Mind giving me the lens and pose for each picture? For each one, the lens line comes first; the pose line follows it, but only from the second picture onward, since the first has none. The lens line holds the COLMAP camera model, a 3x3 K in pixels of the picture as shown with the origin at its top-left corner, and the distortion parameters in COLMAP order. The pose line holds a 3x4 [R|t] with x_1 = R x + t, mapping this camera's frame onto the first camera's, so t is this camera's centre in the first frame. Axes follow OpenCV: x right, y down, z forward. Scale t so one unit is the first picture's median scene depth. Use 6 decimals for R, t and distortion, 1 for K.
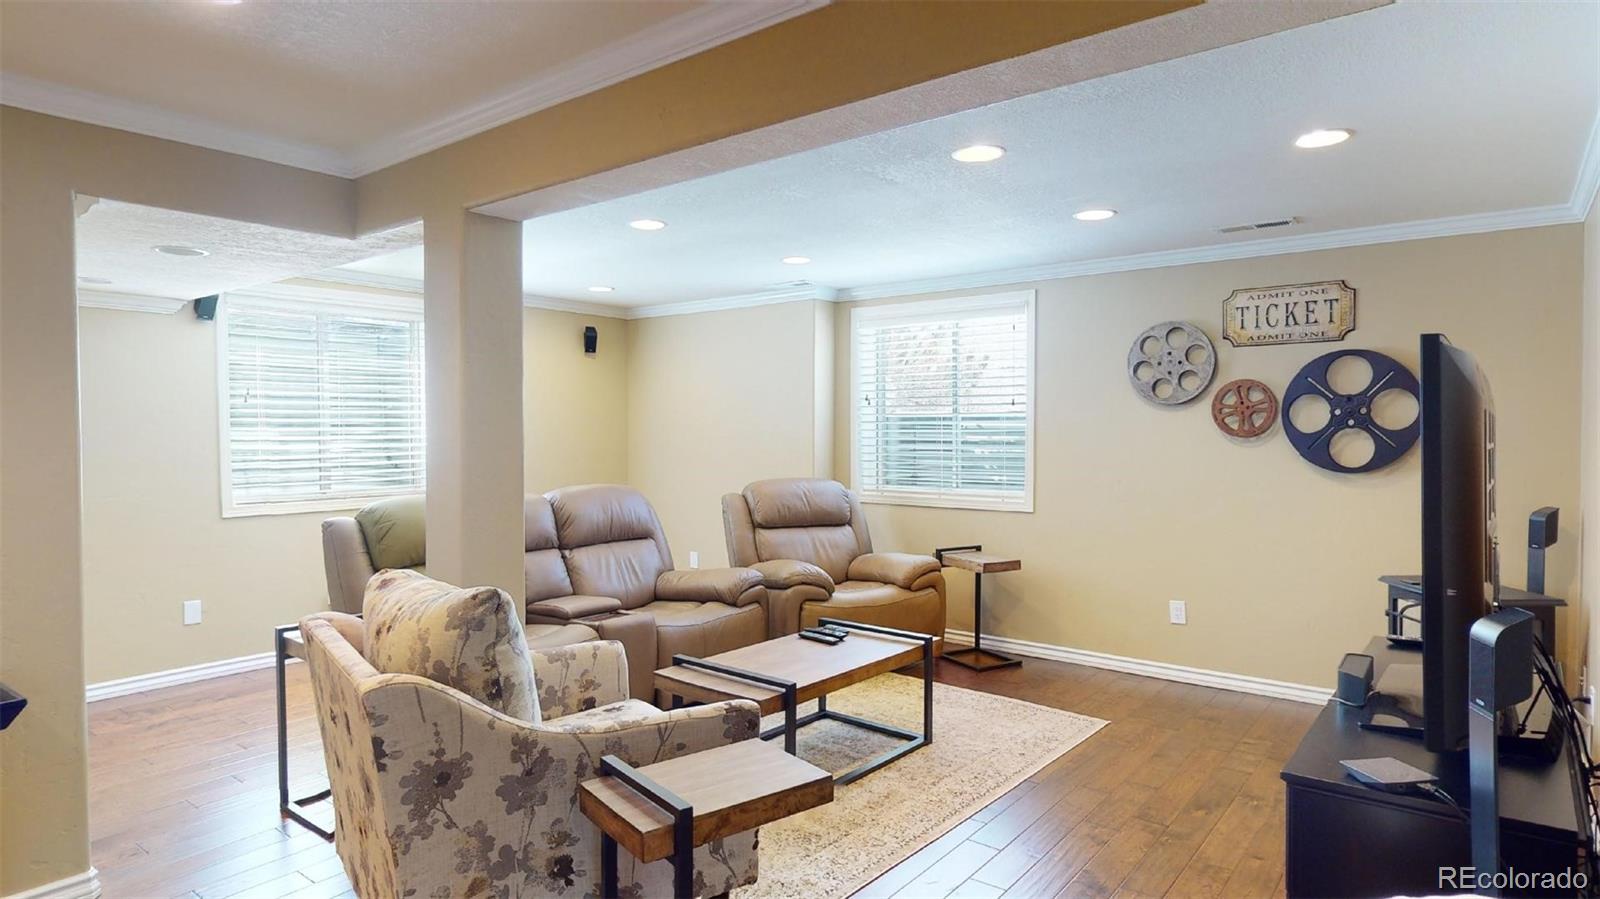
lens RADIAL K [[883.9, 0, 800.0], [0, 883.9, 449.5], [0, 0, 1]] dist [-0.004811, -0.001352]
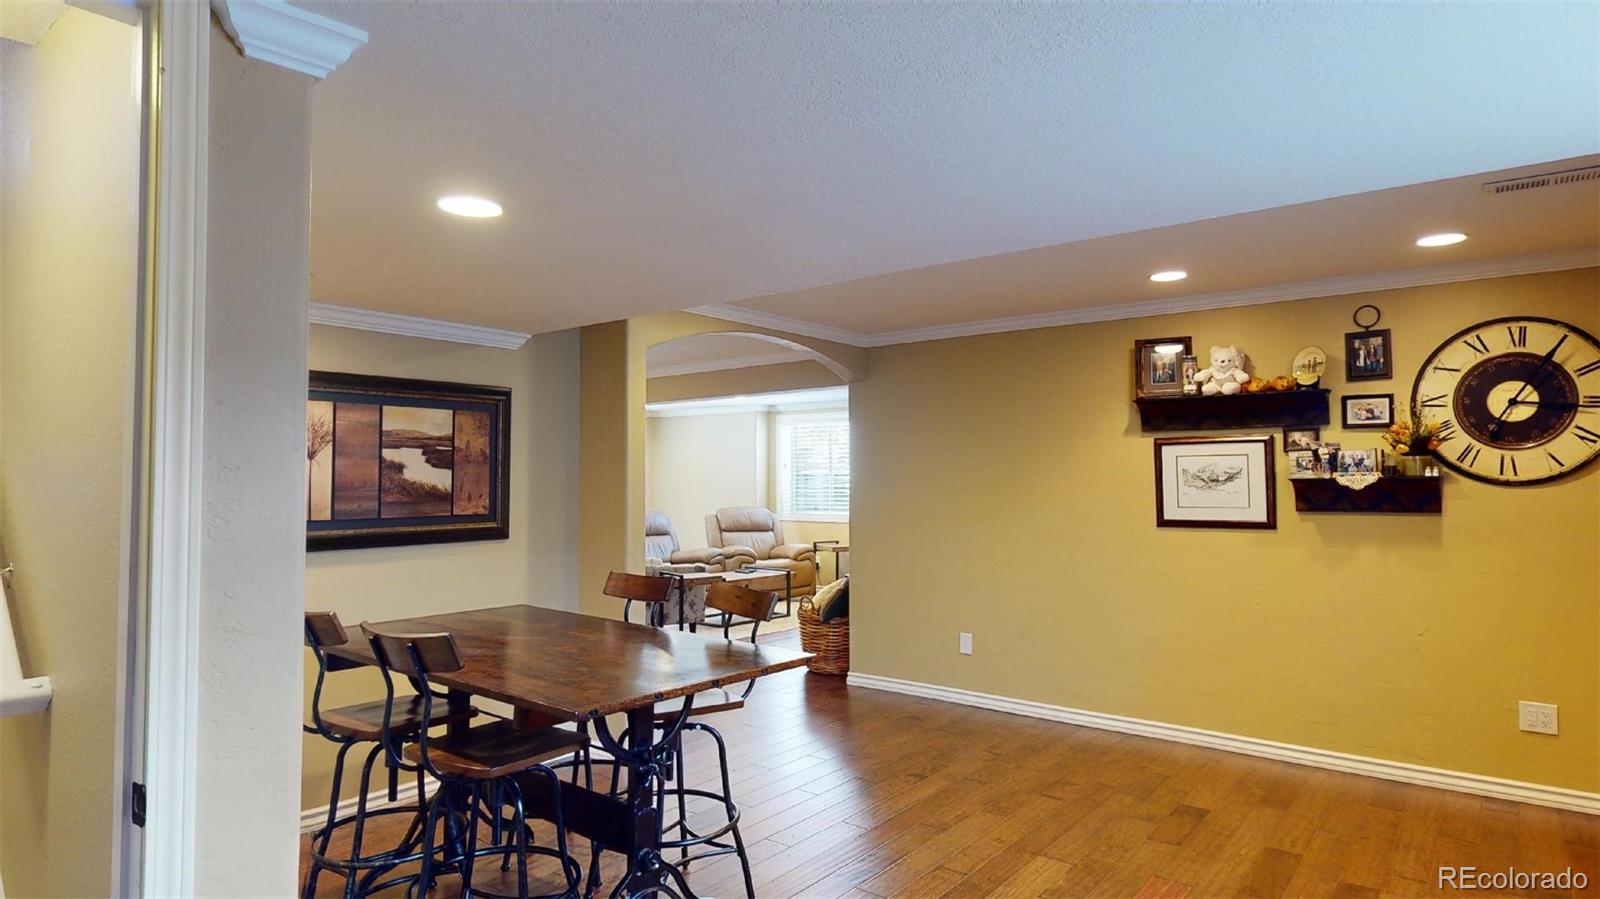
lens RADIAL K [[883.9, 0, 800.0], [0, 883.9, 449.5], [0, 0, 1]] dist [-0.004811, -0.001352]
pose [[0.999660, -0.009051, -0.024437, 0.202475], [0.007525, 0.998058, -0.061840, 0.033736], [0.024949, 0.061635, 0.997787, -1.134245]]
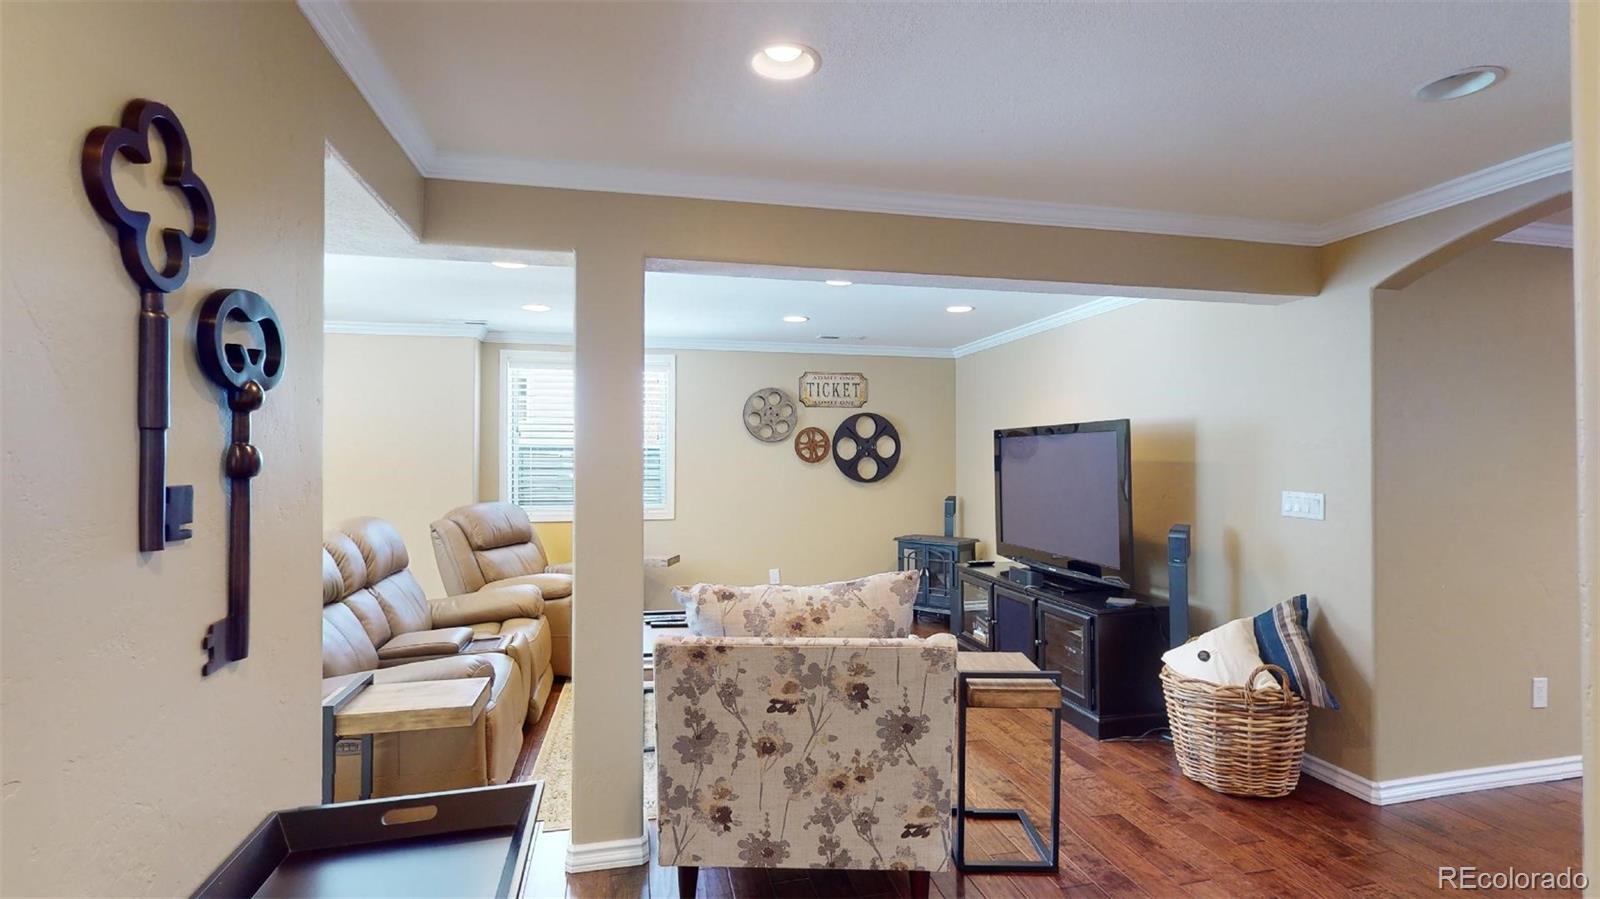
lens RADIAL K [[743.6, 0, 800.0], [0, 743.6, 449.5], [0, 0, 1]] dist [0.002602, 0.000331]
pose [[0.621916, 0.010365, 0.783015, -0.584619], [0.018208, 0.999451, -0.027692, -0.000205], [-0.782872, 0.031479, 0.621386, 0.162458]]
